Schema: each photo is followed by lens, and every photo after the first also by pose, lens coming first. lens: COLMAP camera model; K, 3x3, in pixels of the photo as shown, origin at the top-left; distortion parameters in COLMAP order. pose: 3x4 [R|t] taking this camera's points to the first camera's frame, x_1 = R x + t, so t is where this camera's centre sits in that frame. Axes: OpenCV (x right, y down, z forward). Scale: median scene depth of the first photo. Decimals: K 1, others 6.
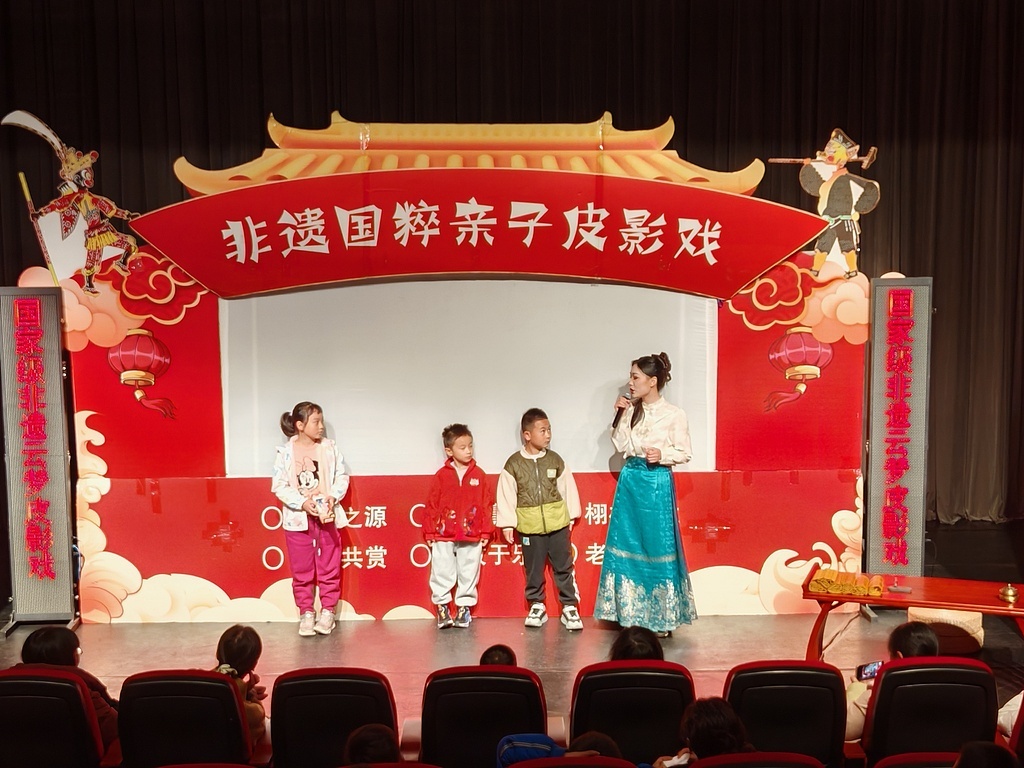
lens RADIAL K [[1429.4, 0, 514.2], [0, 1429.4, 383.9], [0, 0, 1]] dist [0.127719, 0.000000]
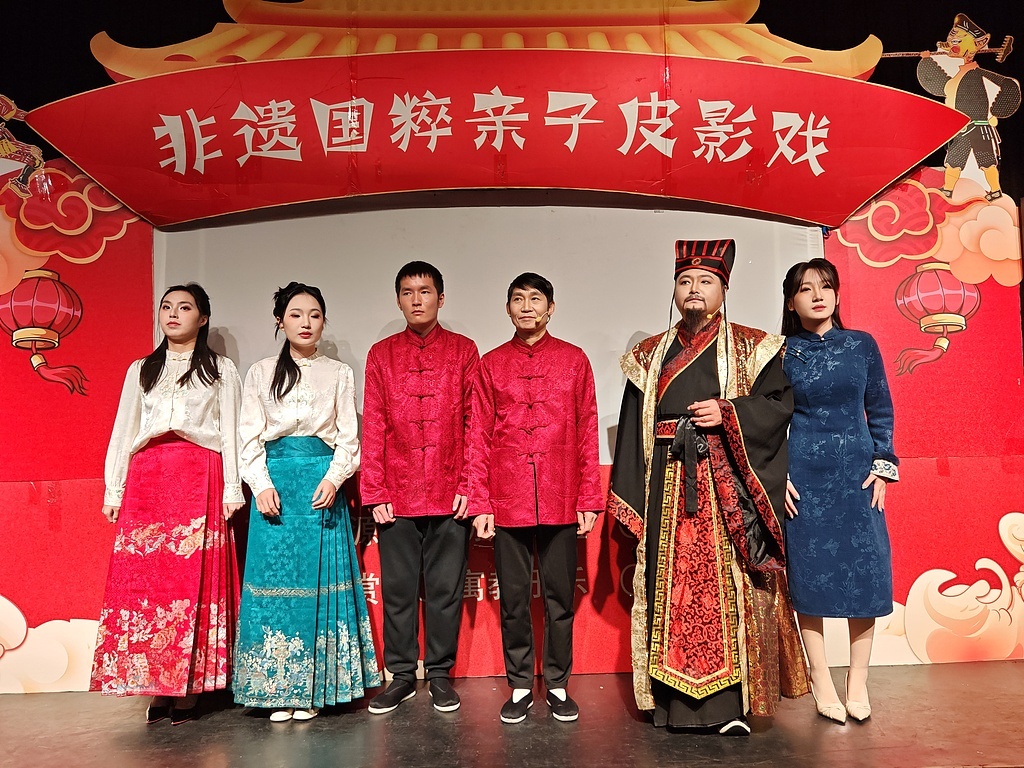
lens RADIAL K [[811.7, 0, 511.1], [0, 811.7, 385.4], [0, 0, 1]] dist [0.017085, 0.019083]
pose [[0.999830, -0.016686, 0.007875, -0.026882], [0.017834, 0.983431, -0.180406, 0.098424], [-0.004734, 0.180515, 0.983561, 0.605967]]
